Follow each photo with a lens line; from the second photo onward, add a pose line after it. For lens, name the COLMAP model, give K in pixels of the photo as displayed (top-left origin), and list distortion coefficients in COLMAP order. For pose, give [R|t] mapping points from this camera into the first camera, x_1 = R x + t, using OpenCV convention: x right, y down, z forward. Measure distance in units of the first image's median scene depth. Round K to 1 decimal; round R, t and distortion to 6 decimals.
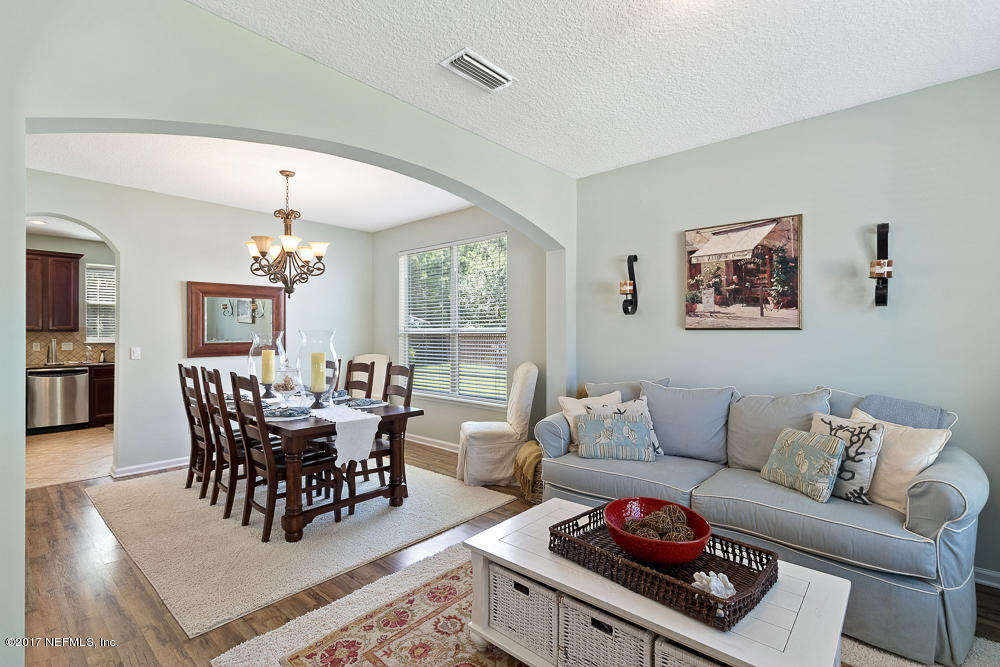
lens RADIAL K [[456.2, 0, 499.5], [0, 456.2, 333.7], [0, 0, 1]] dist [0.011098, -0.001370]
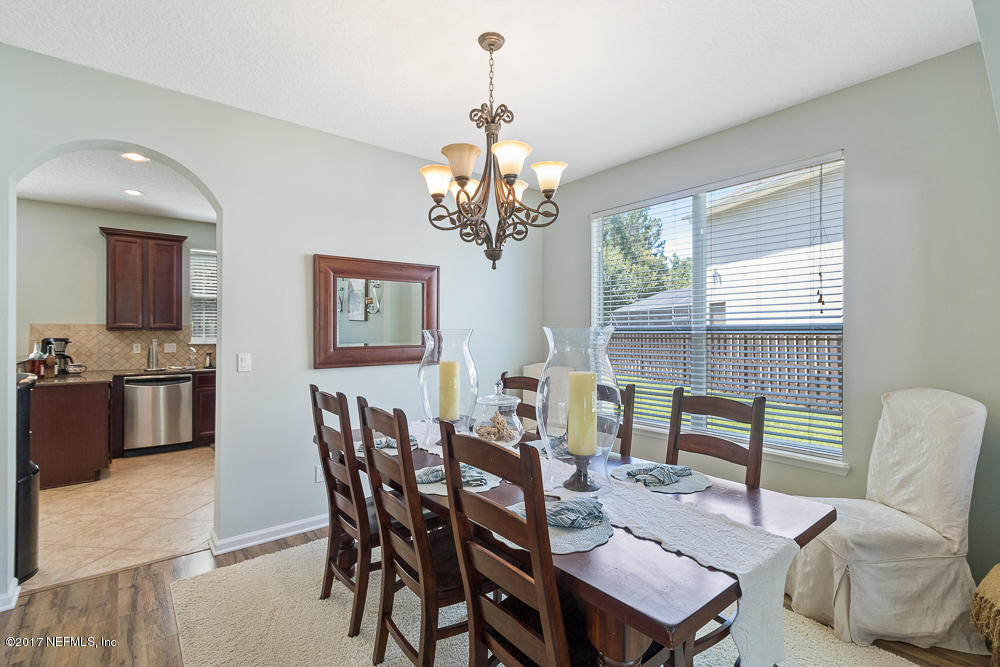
lens RADIAL K [[456.2, 0, 504.1], [0, 456.2, 335.6], [0, 0, 1]] dist [0.011098, -0.001370]
pose [[0.988321, 0.002230, -0.152372, -0.277884], [-0.001430, 0.999985, 0.005360, -0.000274], [0.152381, -0.005080, 0.988309, 0.349720]]
